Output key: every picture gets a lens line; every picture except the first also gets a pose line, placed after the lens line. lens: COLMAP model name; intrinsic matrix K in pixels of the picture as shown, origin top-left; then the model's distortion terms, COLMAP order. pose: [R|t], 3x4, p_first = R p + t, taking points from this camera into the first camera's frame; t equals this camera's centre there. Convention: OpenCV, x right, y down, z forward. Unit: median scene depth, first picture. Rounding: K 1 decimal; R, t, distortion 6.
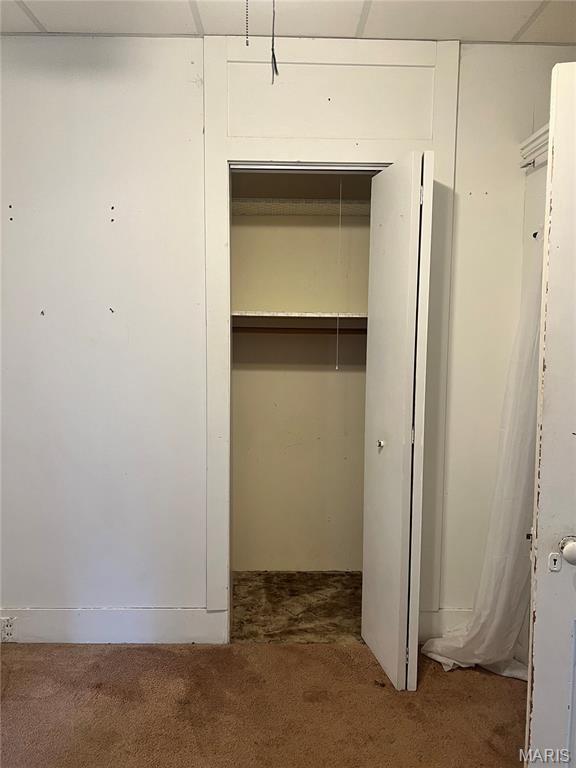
lens RADIAL K [[578.4, 0, 290.8], [0, 578.4, 386.9], [0, 0, 1]] dist [0.081230, -0.100578]
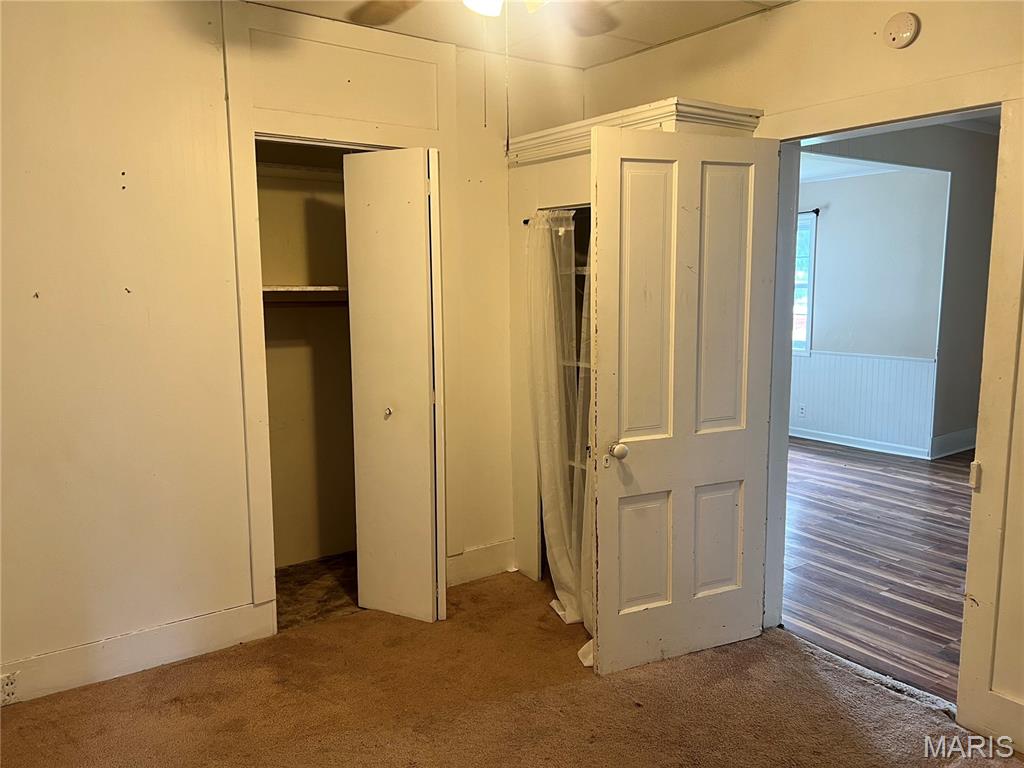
lens RADIAL K [[771.1, 0, 508.1], [0, 771.1, 381.2], [0, 0, 1]] dist [0.081230, -0.100578]
pose [[0.824349, -0.090231, 0.558844, -0.484770], [0.074108, 0.995920, 0.051485, -0.012910], [-0.561210, -0.001027, 0.827673, -0.278563]]
